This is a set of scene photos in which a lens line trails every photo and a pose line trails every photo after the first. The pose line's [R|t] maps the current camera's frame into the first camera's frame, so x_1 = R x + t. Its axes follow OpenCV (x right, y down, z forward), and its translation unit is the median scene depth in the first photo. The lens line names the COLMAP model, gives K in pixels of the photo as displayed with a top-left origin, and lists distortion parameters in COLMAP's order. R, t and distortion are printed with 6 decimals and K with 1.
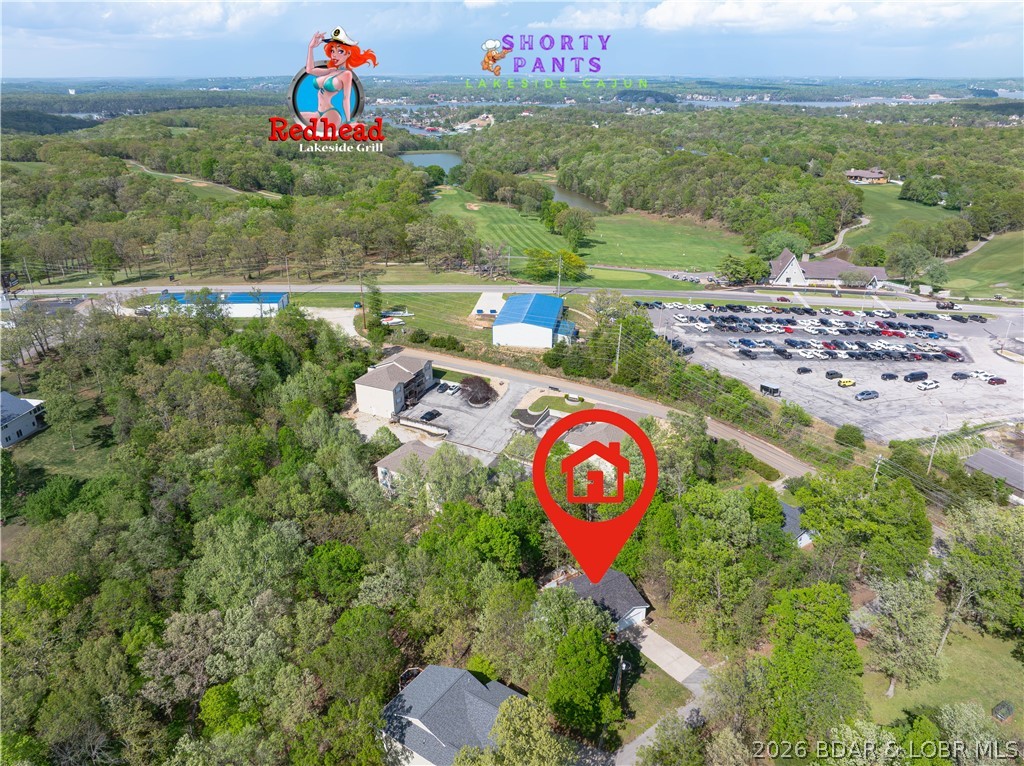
lens RADIAL K [[716.2, 0, 512.0], [0, 716.2, 383.0], [0, 0, 1]] dist [-0.063729, 0.039924]
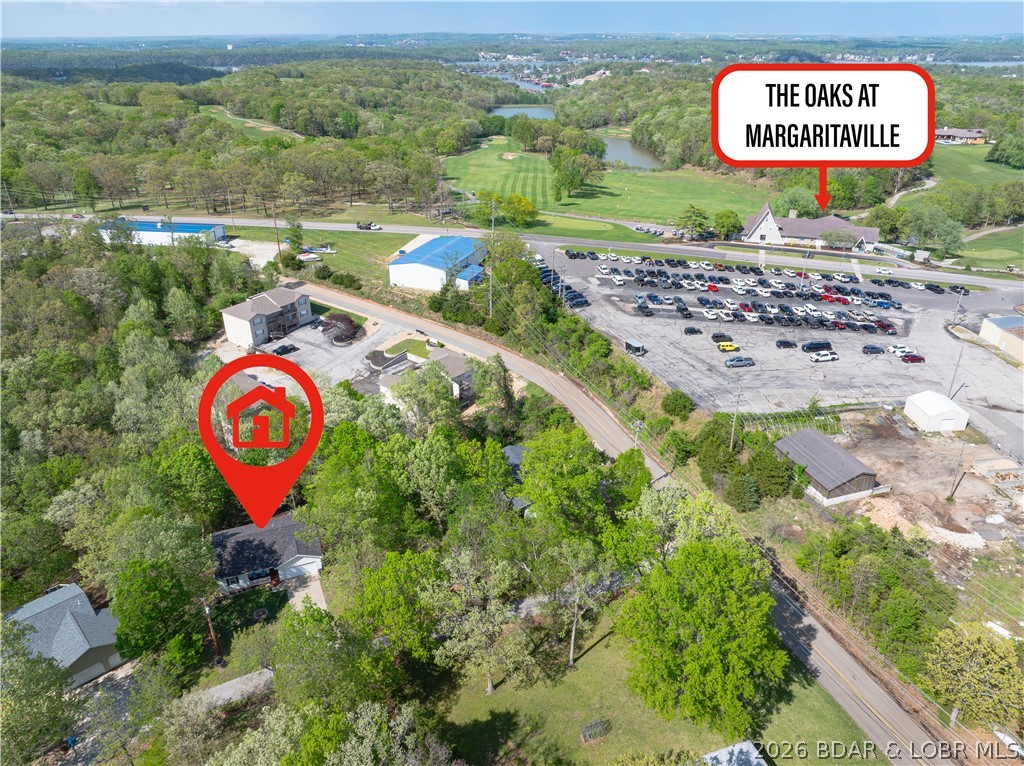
lens RADIAL K [[716.2, 0, 512.0], [0, 716.2, 383.0], [0, 0, 1]] dist [-0.063729, 0.039924]
pose [[0.982022, 0.081927, -0.170062, 0.294666], [-0.073417, 0.995742, 0.055748, 0.011335], [0.173905, -0.042260, 0.983855, 0.078623]]
